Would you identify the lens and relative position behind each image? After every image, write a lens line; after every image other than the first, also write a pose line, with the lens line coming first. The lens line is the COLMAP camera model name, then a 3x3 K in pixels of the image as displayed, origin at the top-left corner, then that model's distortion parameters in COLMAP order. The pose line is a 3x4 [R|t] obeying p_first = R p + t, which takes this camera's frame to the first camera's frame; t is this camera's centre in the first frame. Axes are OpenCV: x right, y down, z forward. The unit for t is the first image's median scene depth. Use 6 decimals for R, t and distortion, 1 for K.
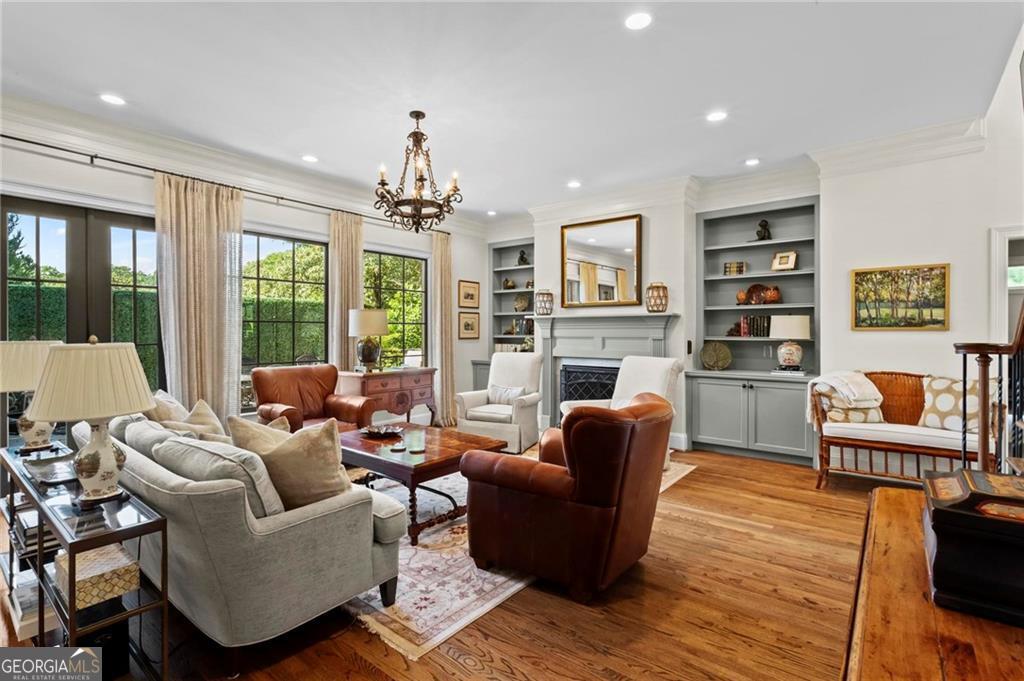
lens RADIAL K [[496.3, 0, 514.9], [0, 496.3, 336.9], [0, 0, 1]] dist [-0.000353, 0.003067]
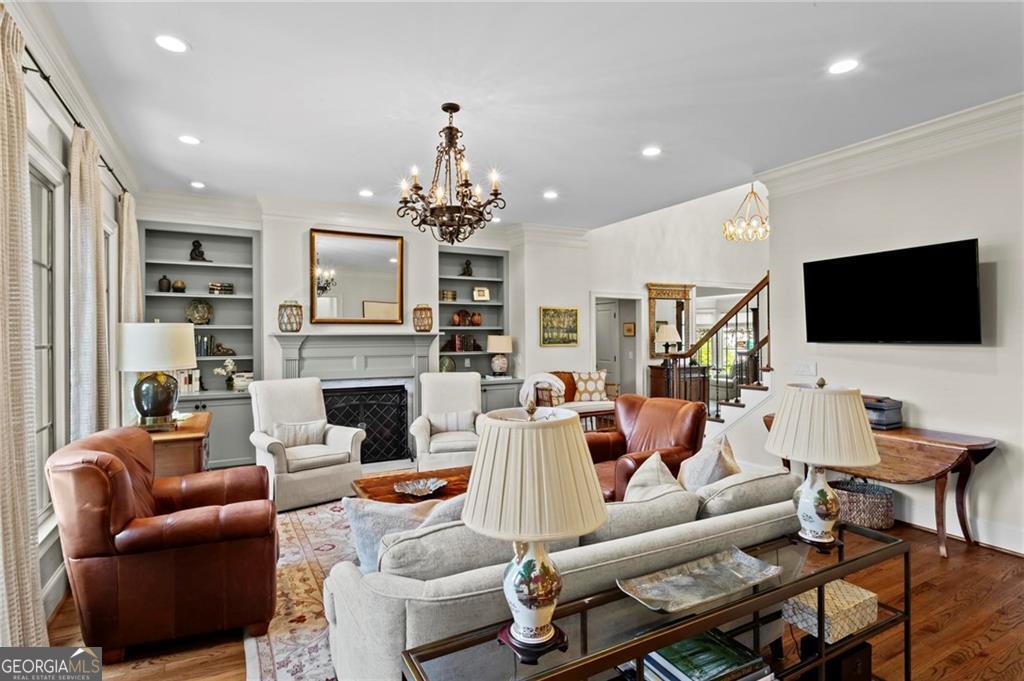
lens RADIAL K [[534.6, 0, 516.5], [0, 534.6, 339.0], [0, 0, 1]] dist [-0.002708, -0.000400]
pose [[0.371294, -0.001716, 0.928514, -0.783786], [0.019164, 0.999799, -0.005816, -0.024090], [-0.928318, 0.019954, 0.371252, 0.403139]]
